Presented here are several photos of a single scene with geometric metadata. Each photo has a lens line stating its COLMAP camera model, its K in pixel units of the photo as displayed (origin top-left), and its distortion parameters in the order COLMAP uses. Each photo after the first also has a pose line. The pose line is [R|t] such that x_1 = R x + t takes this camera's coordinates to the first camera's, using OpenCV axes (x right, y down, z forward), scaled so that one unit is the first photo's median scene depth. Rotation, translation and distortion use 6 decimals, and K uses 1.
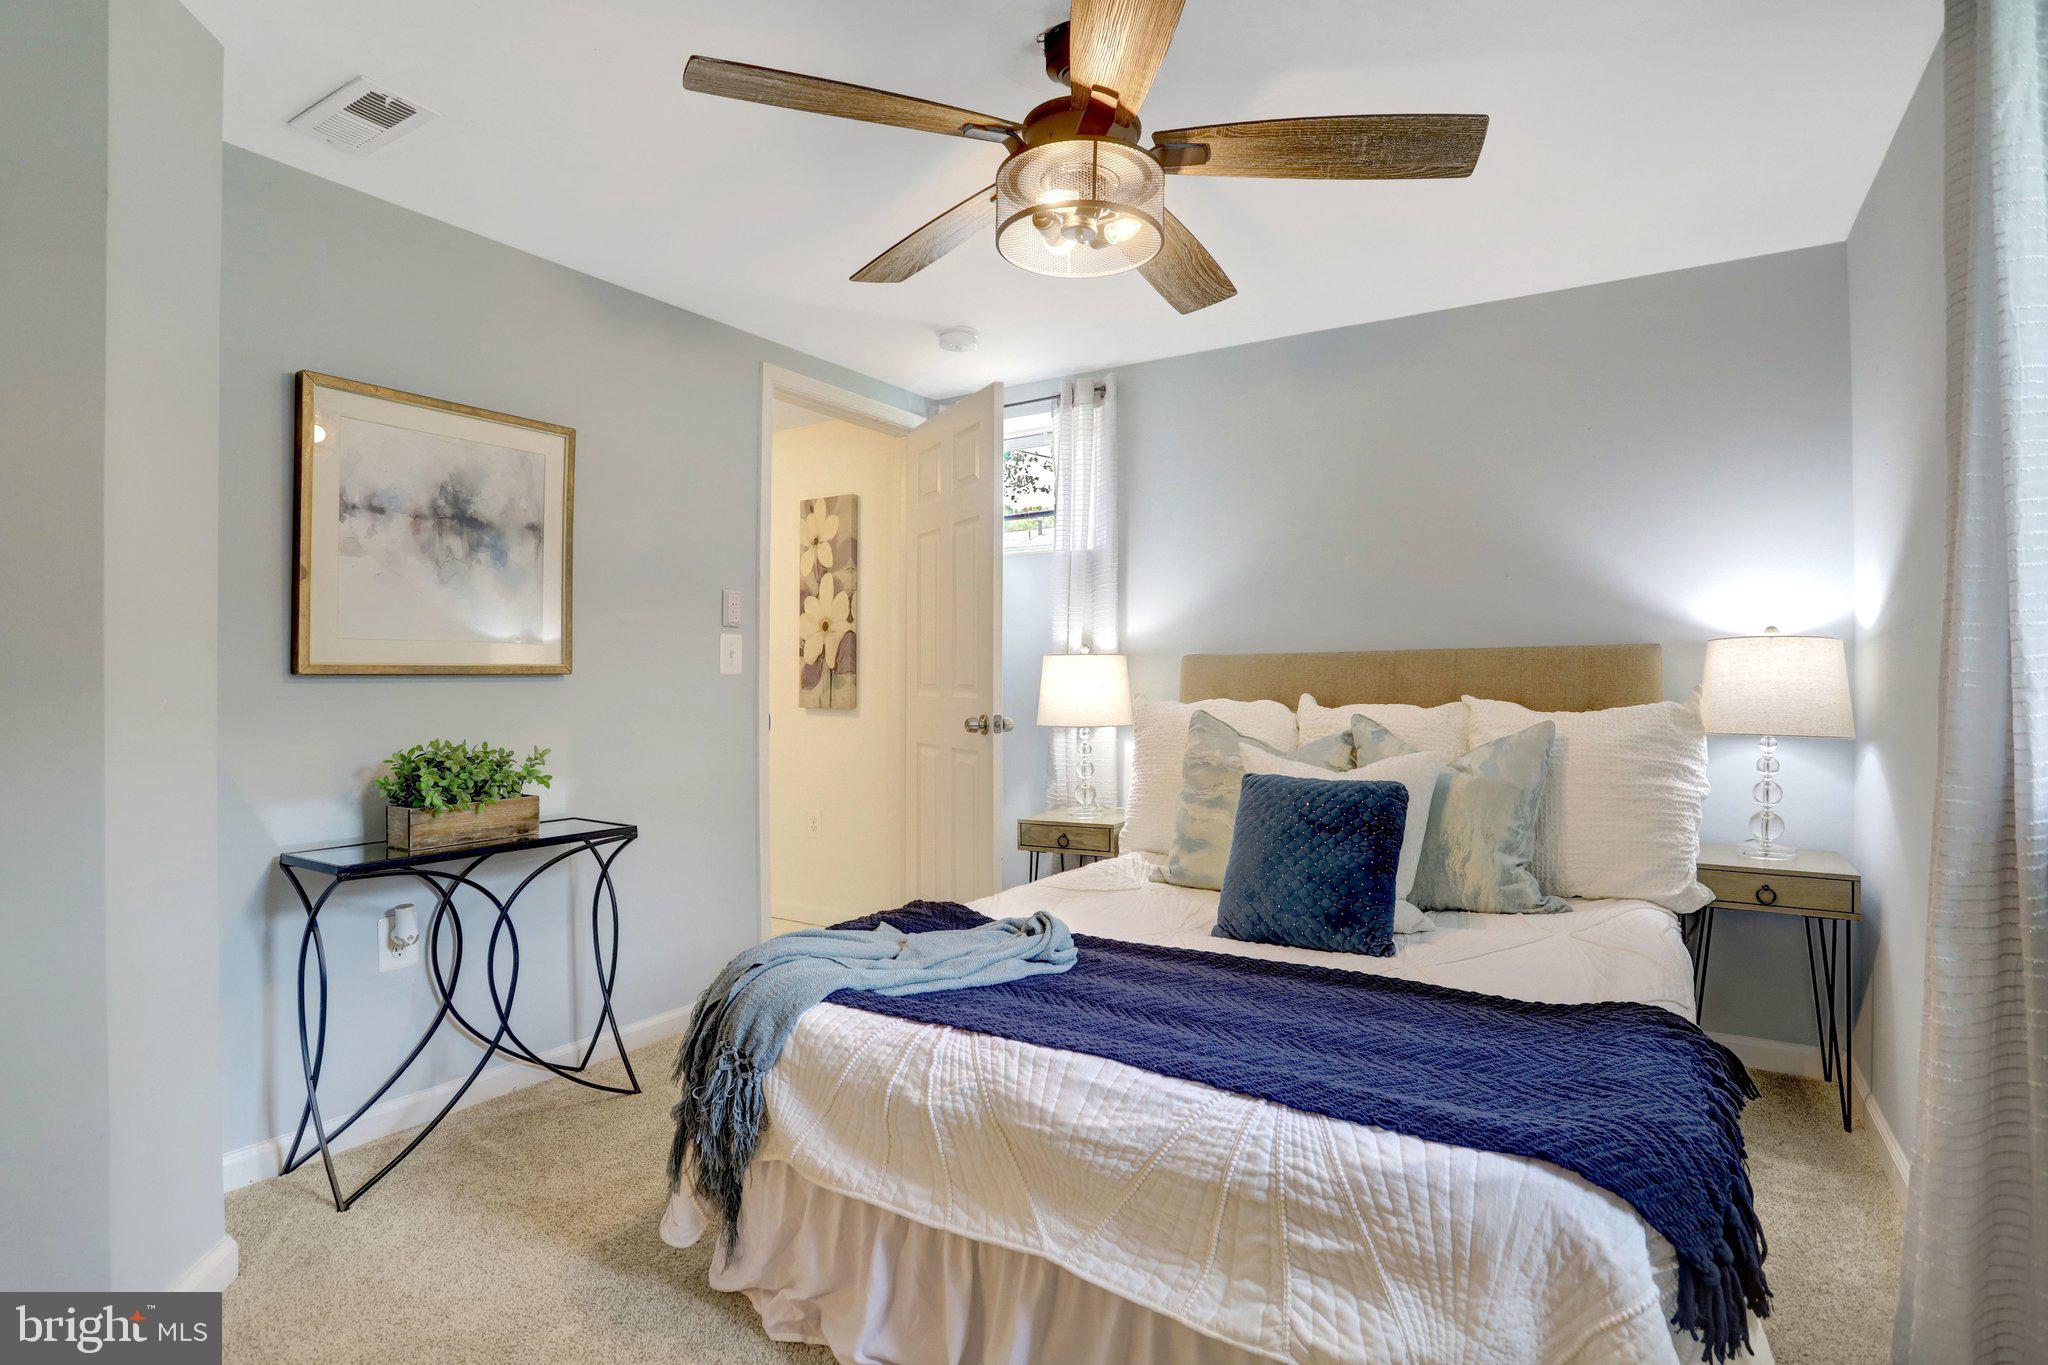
lens RADIAL K [[1003.6, 0, 1011.0], [0, 1003.6, 675.1], [0, 0, 1]] dist [-0.087450, 0.046548]
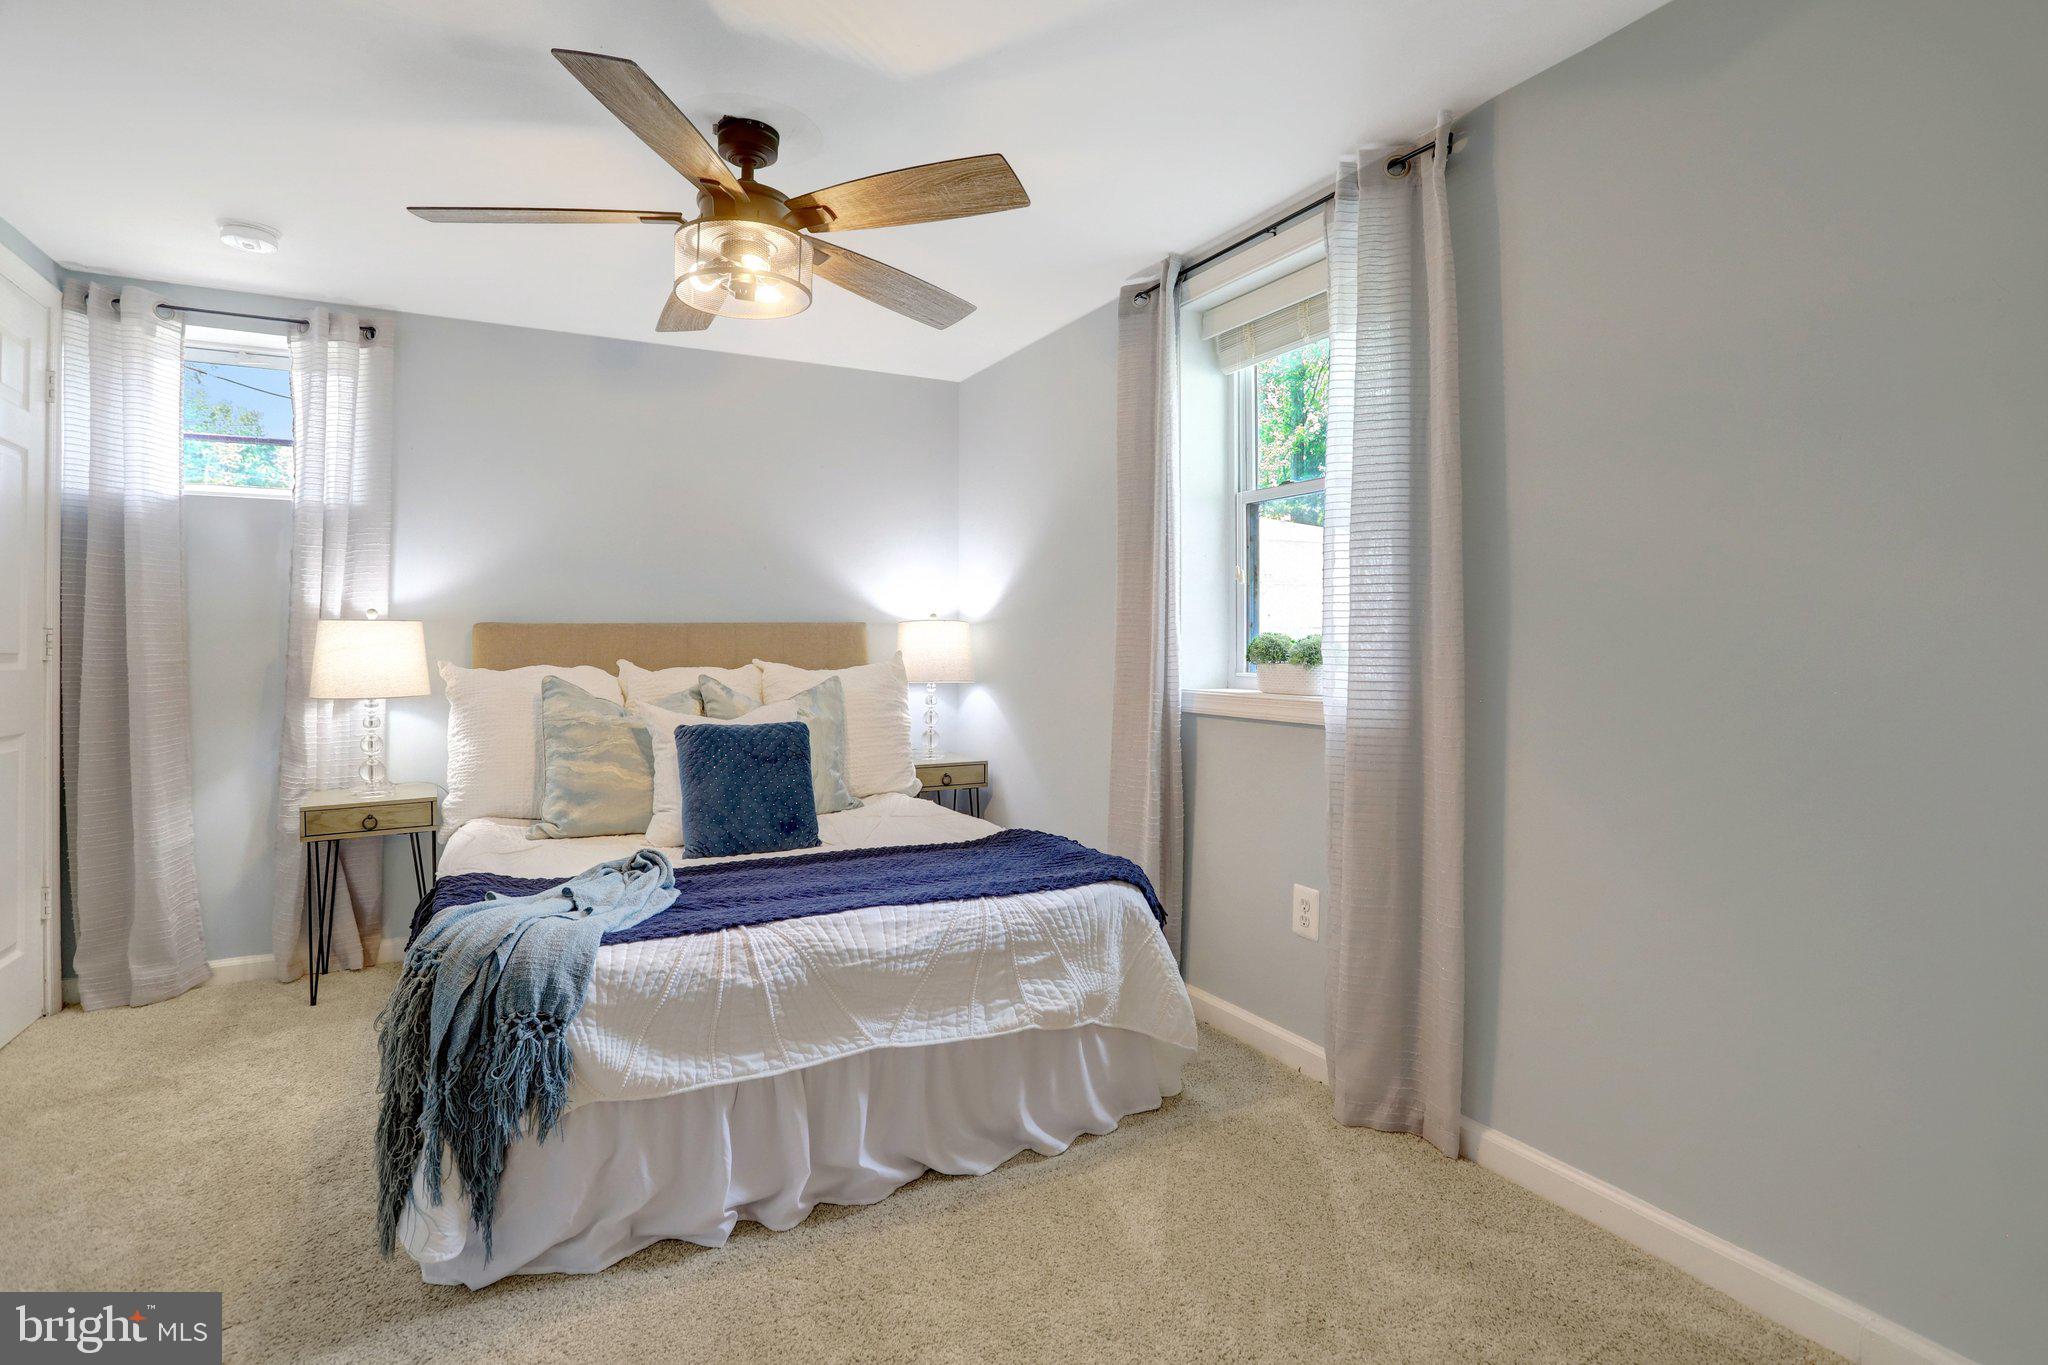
lens RADIAL K [[1014.4, 0, 1006.8], [0, 1014.4, 658.9], [0, 0, 1]] dist [-0.056849, 0.025811]
pose [[0.501185, -0.009962, 0.865283, -0.983730], [-0.003967, 0.999897, 0.013809, 0.000957], [-0.865331, -0.010354, 0.501094, 0.084442]]
